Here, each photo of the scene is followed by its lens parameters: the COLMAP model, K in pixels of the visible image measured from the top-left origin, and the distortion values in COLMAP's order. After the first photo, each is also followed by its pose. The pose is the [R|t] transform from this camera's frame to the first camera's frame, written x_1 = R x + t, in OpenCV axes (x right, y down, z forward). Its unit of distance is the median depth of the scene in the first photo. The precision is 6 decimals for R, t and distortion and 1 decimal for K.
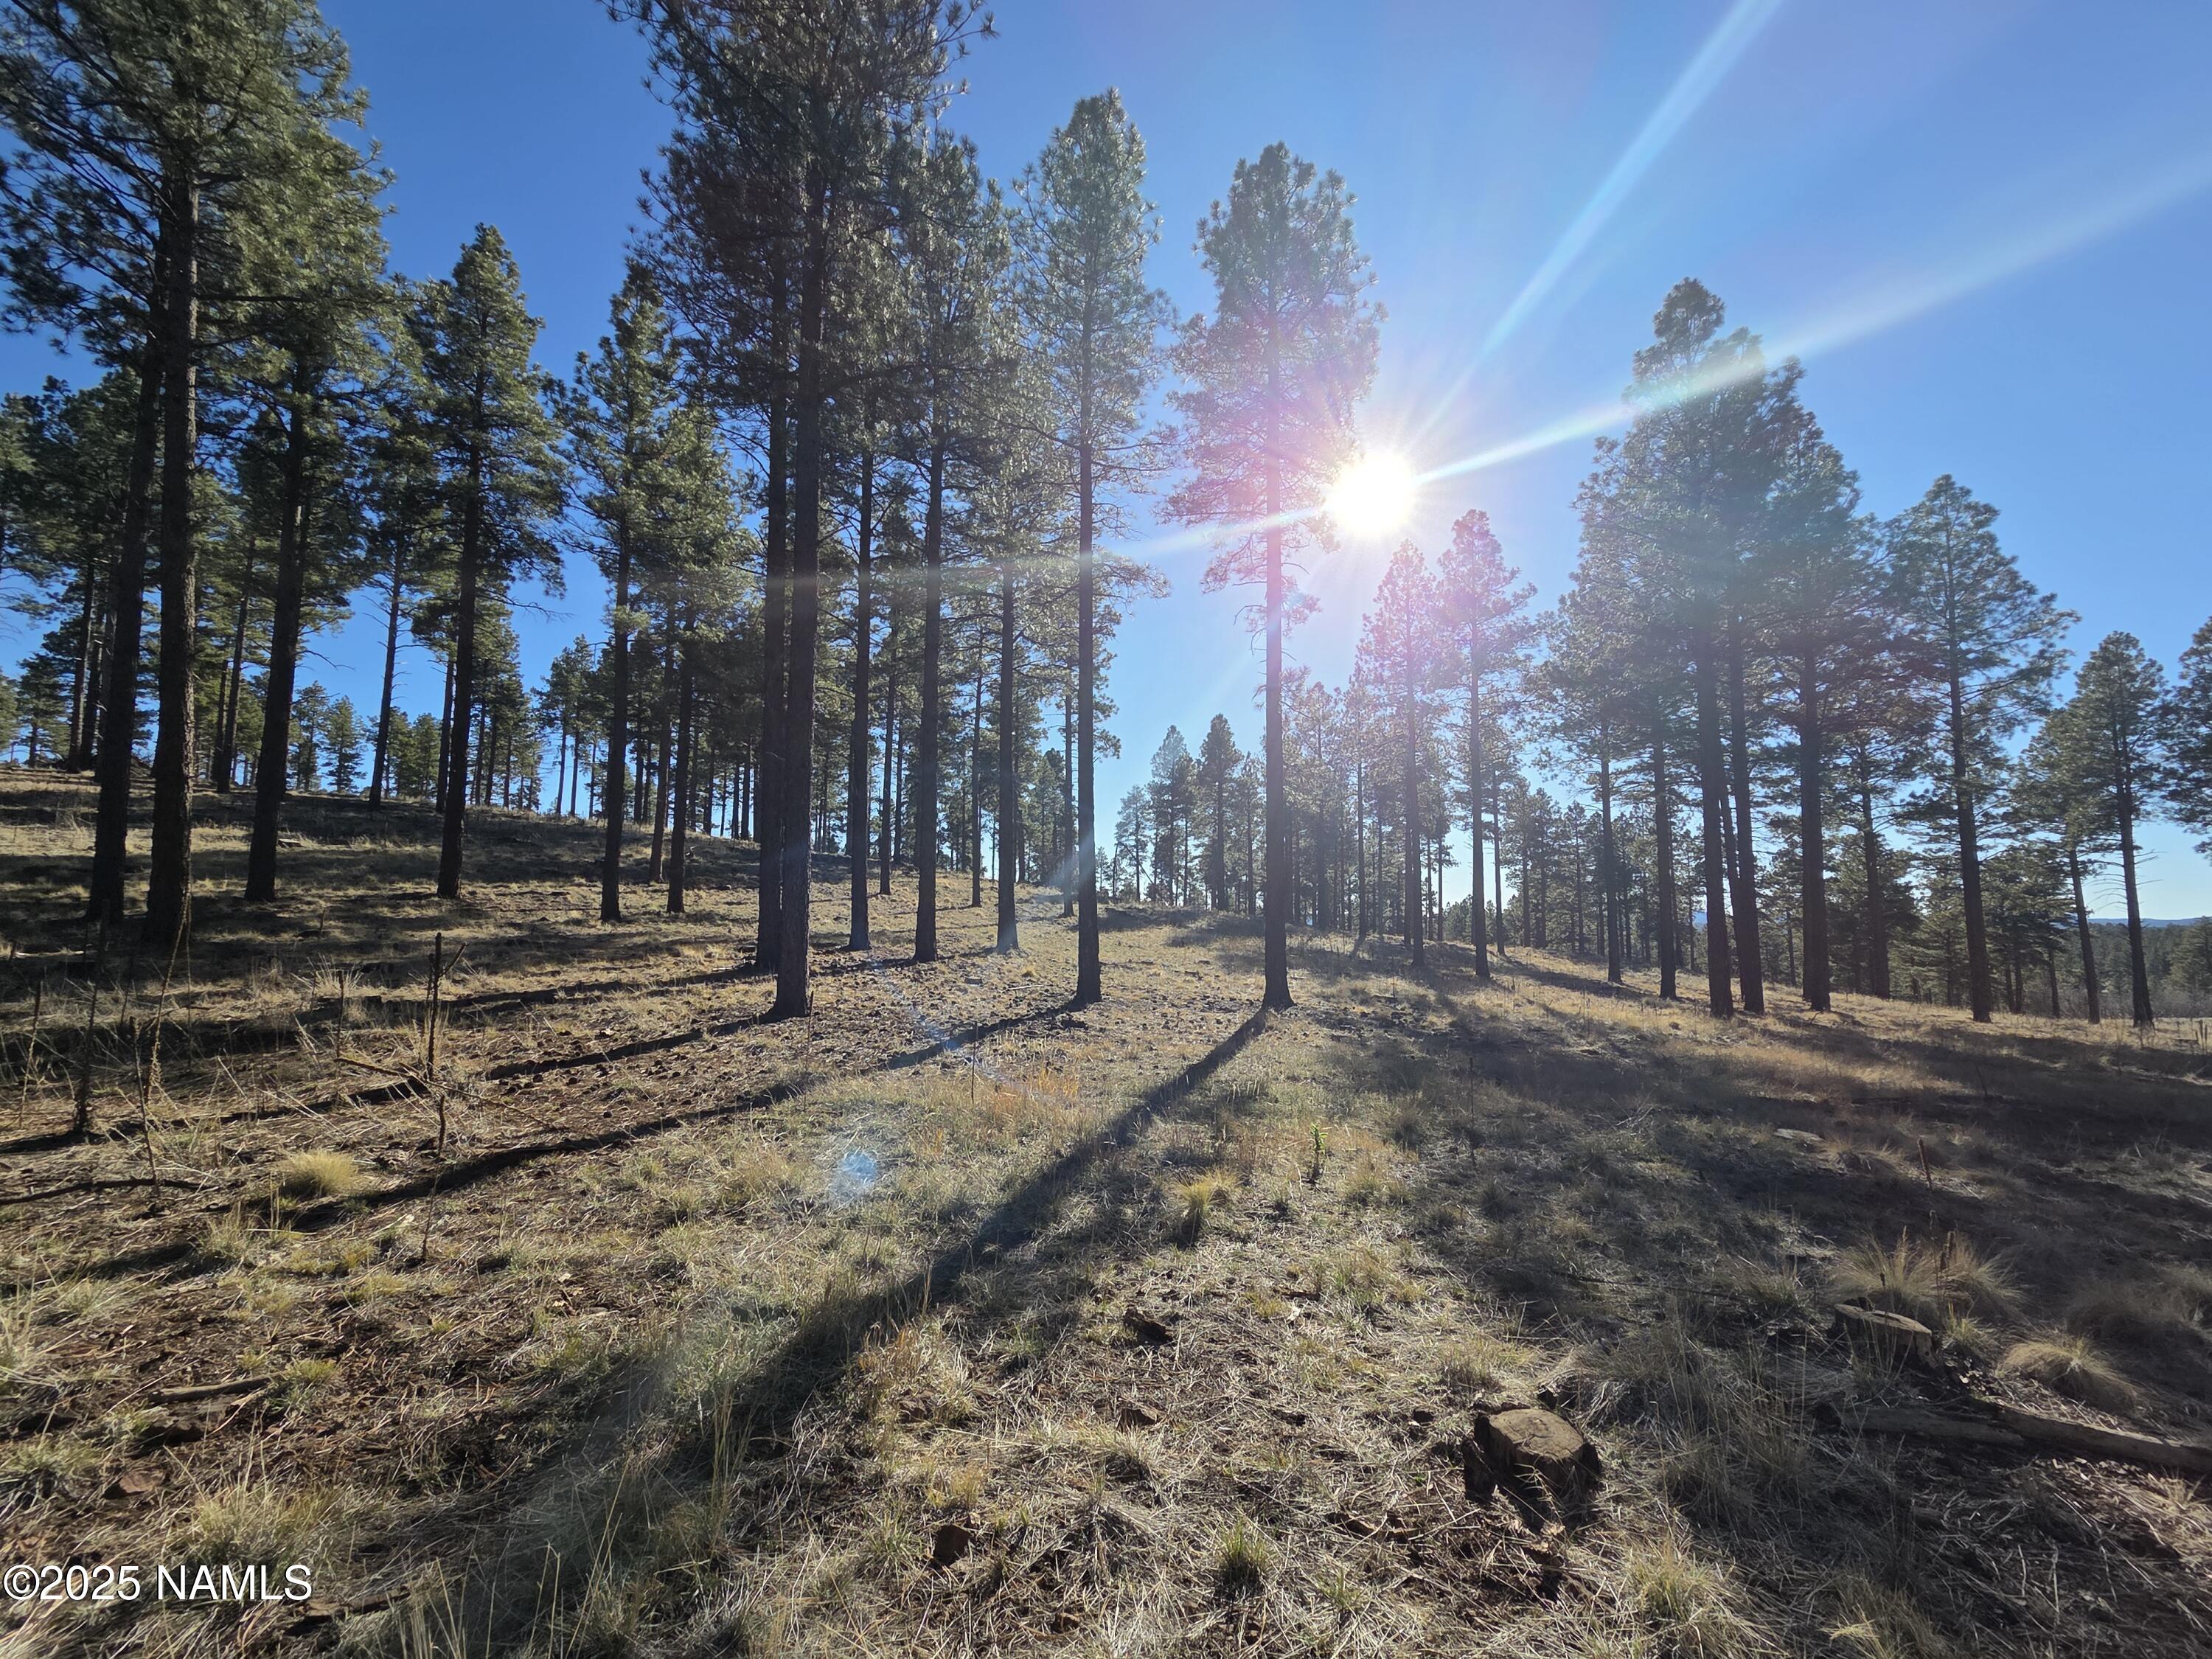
lens RADIAL K [[909.5, 0, 1118.5], [0, 909.5, 825.5], [0, 0, 1]] dist [0.007465, -0.001162]
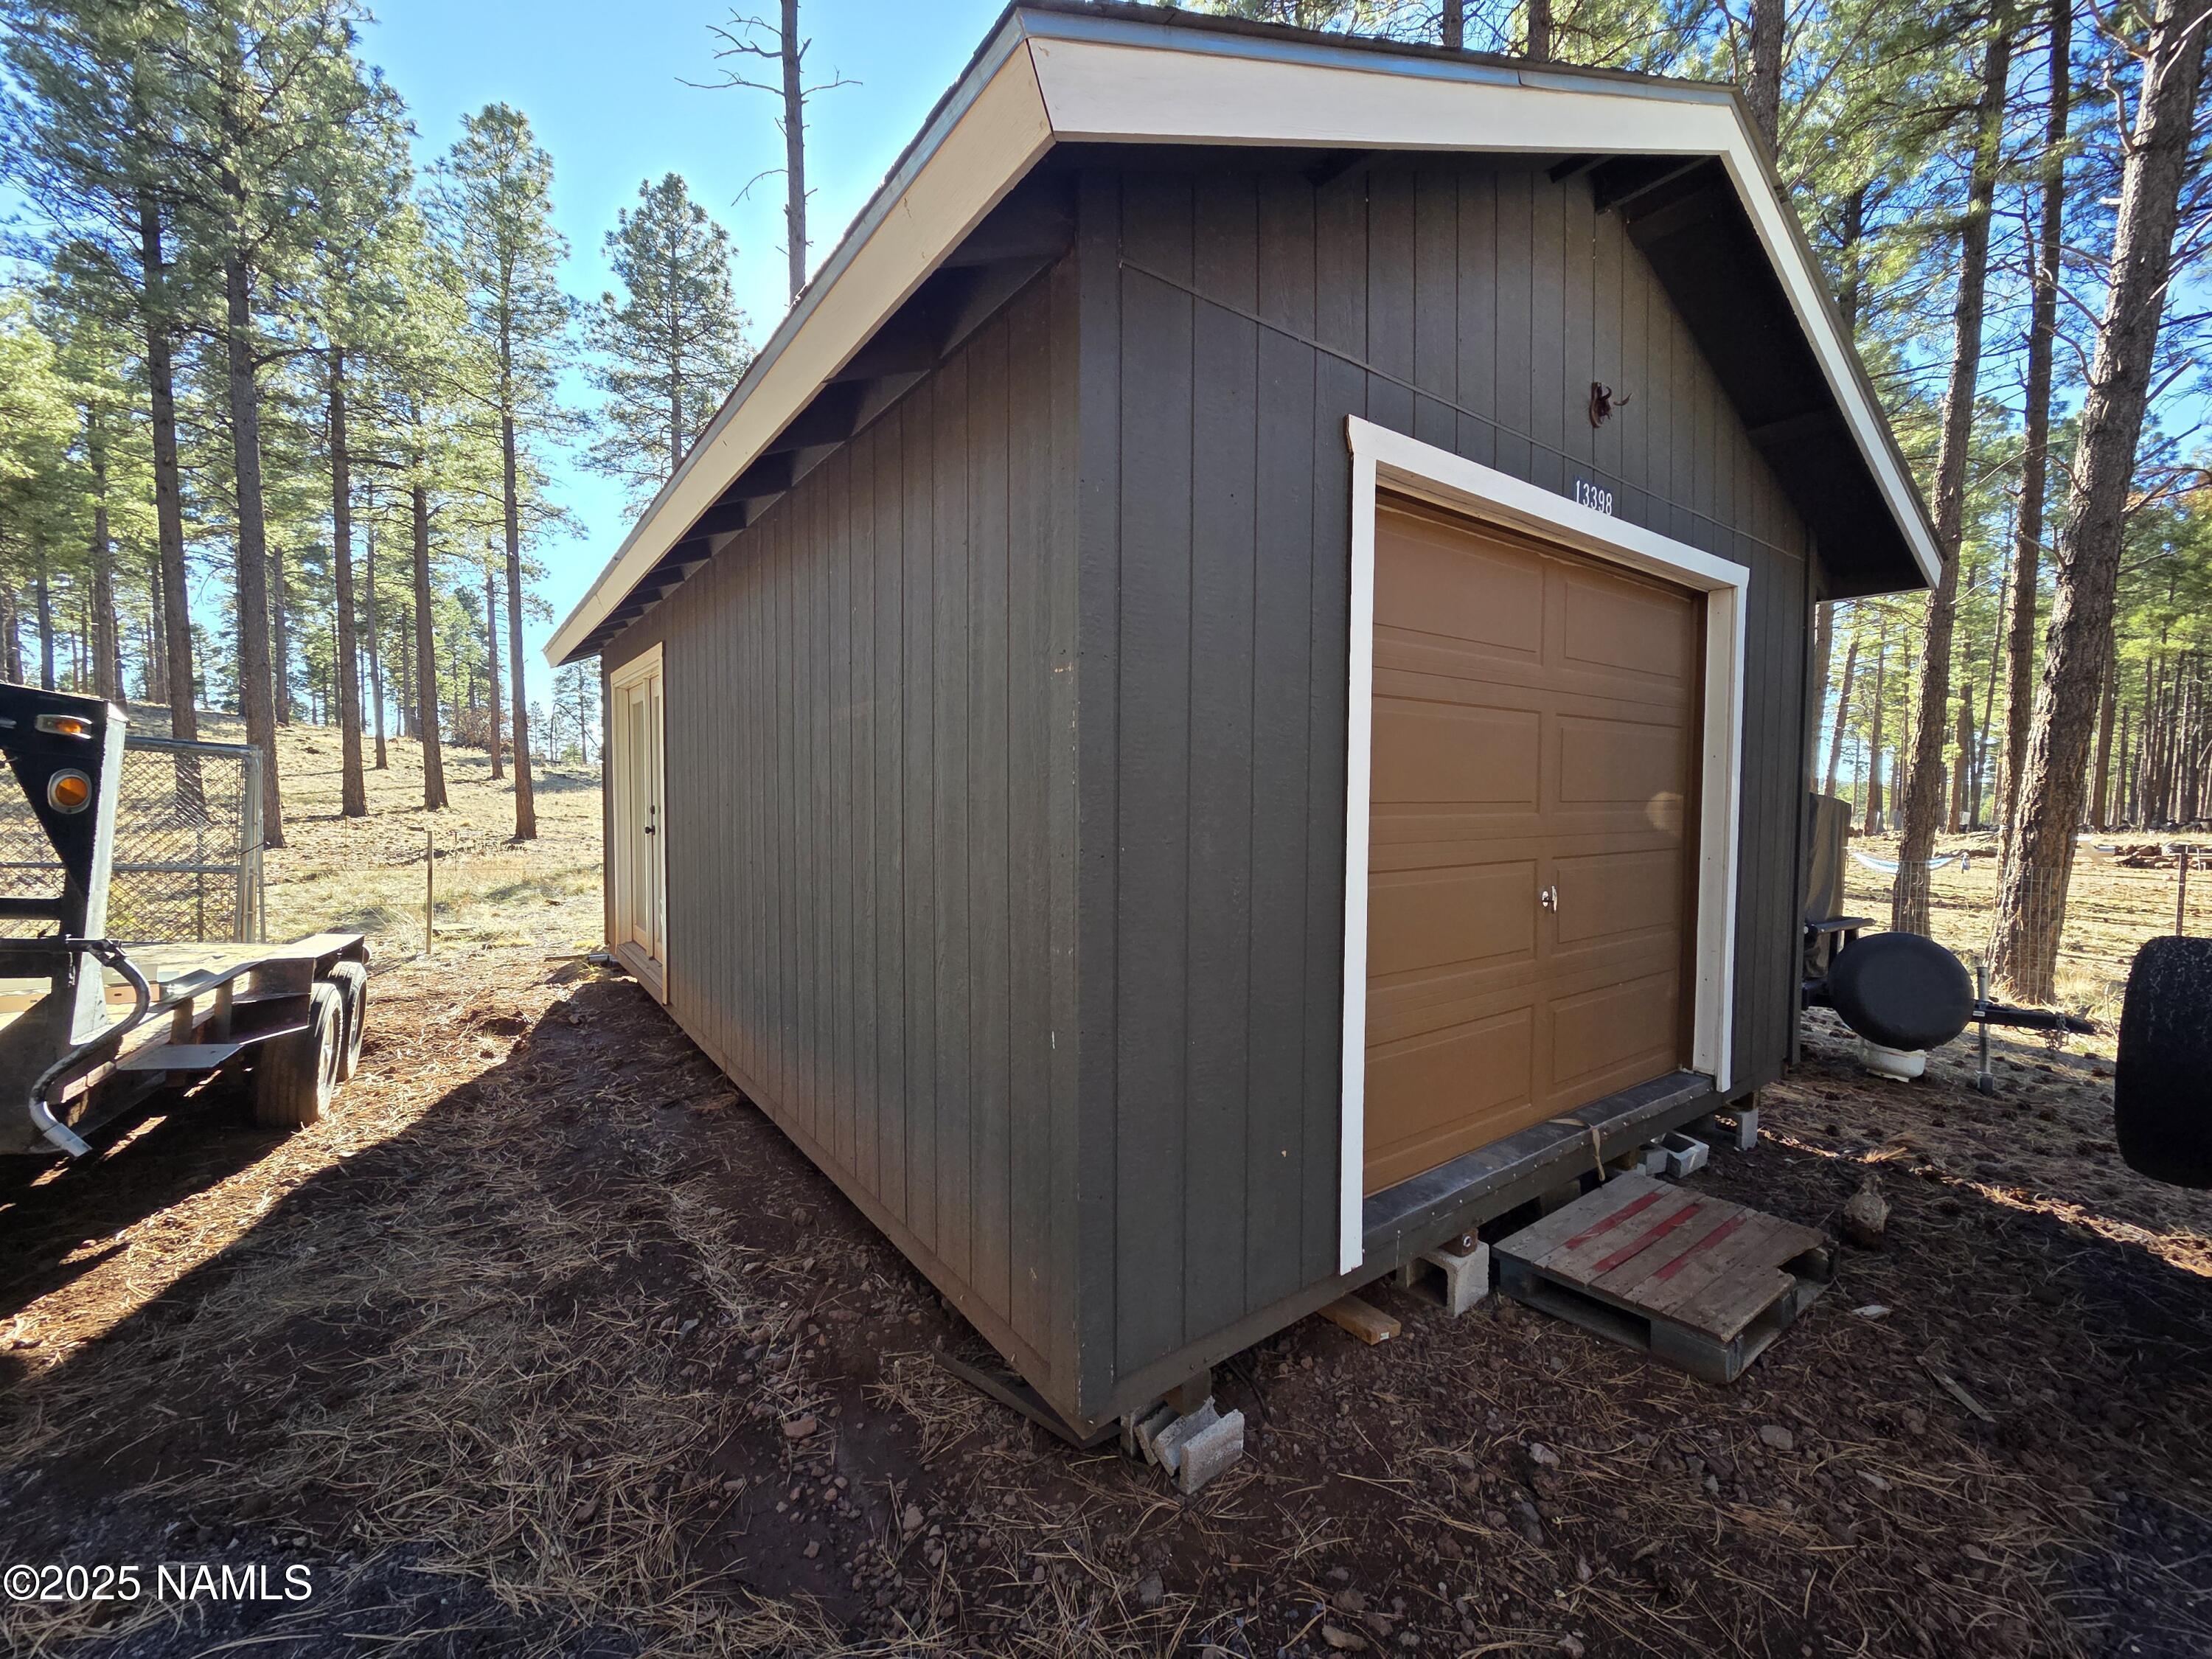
lens RADIAL K [[909.5, 0, 1123.8], [0, 909.5, 823.4], [0, 0, 1]] dist [0.007465, -0.001162]
pose [[0.851761, -0.026148, 0.523277, 0.014410], [-0.050901, 0.989900, 0.132318, -0.054157], [-0.521451, -0.139339, 0.841827, -0.579656]]
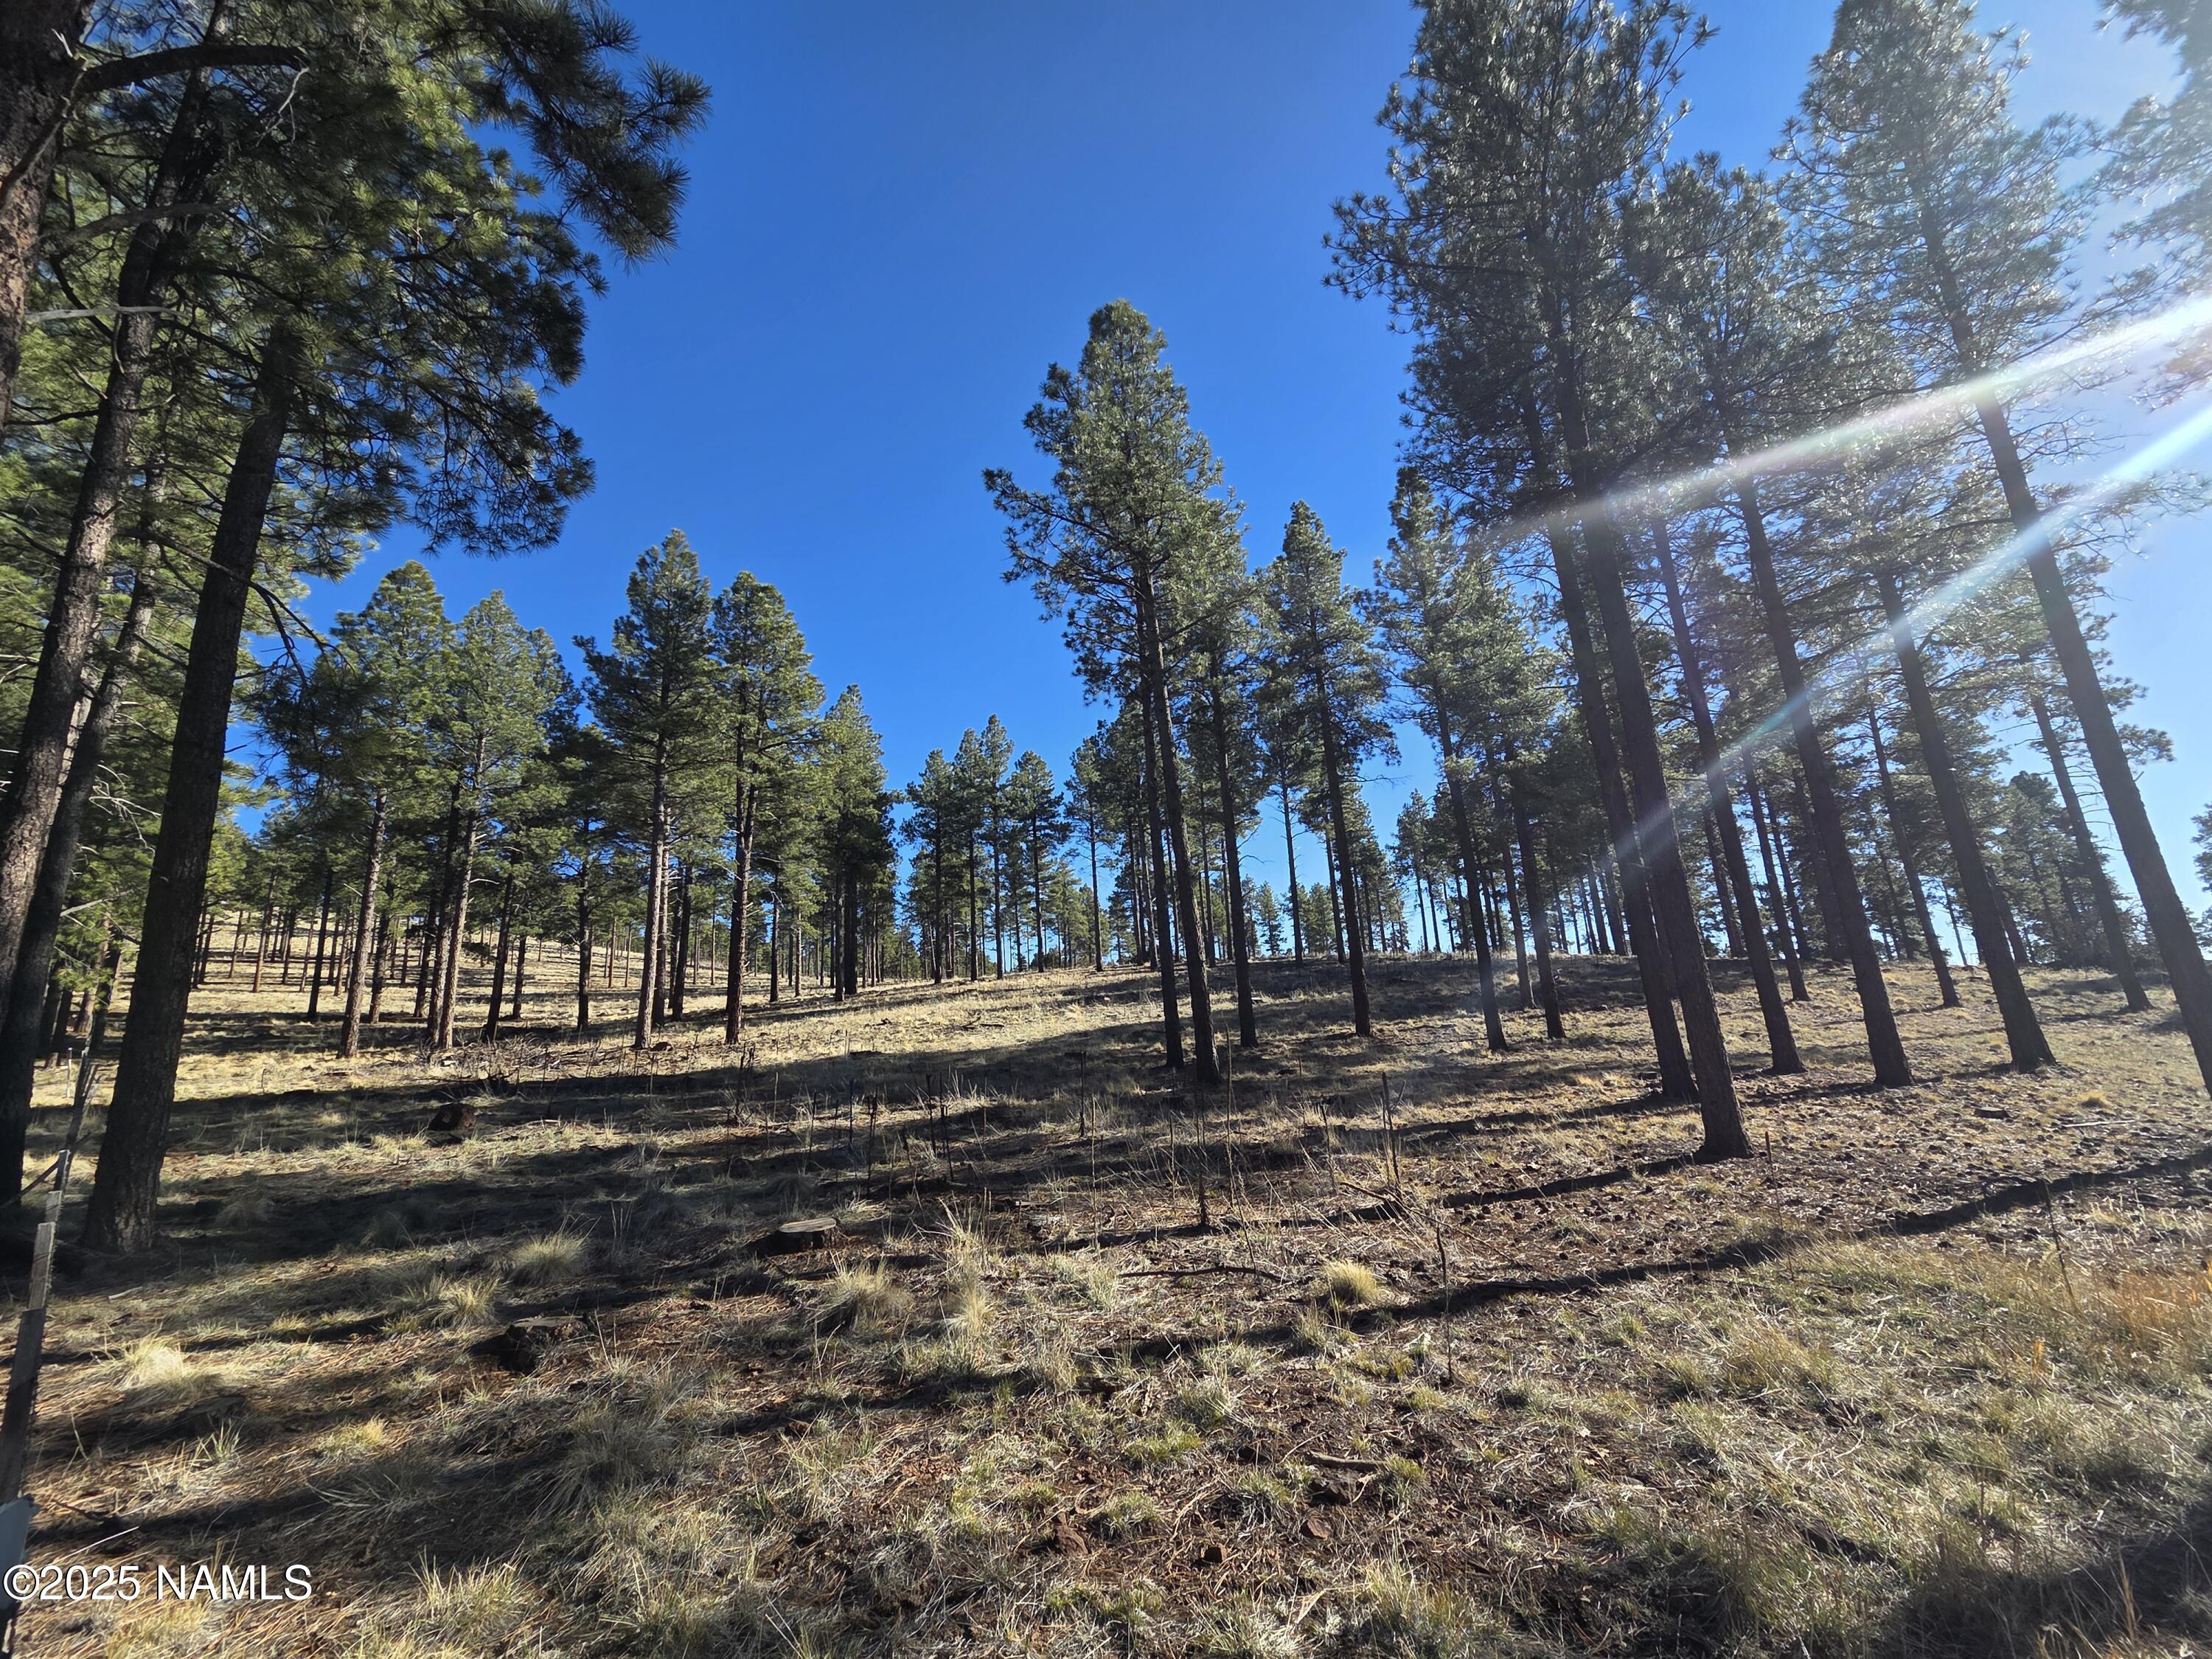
lens RADIAL K [[909.5, 0, 1118.4], [0, 909.5, 831.1], [0, 0, 1]] dist [0.007465, -0.001162]
pose [[0.634030, -0.224554, -0.739987, -0.009926], [0.131199, 0.974275, -0.183237, -0.006578], [0.762097, 0.019092, 0.647181, -0.010324]]
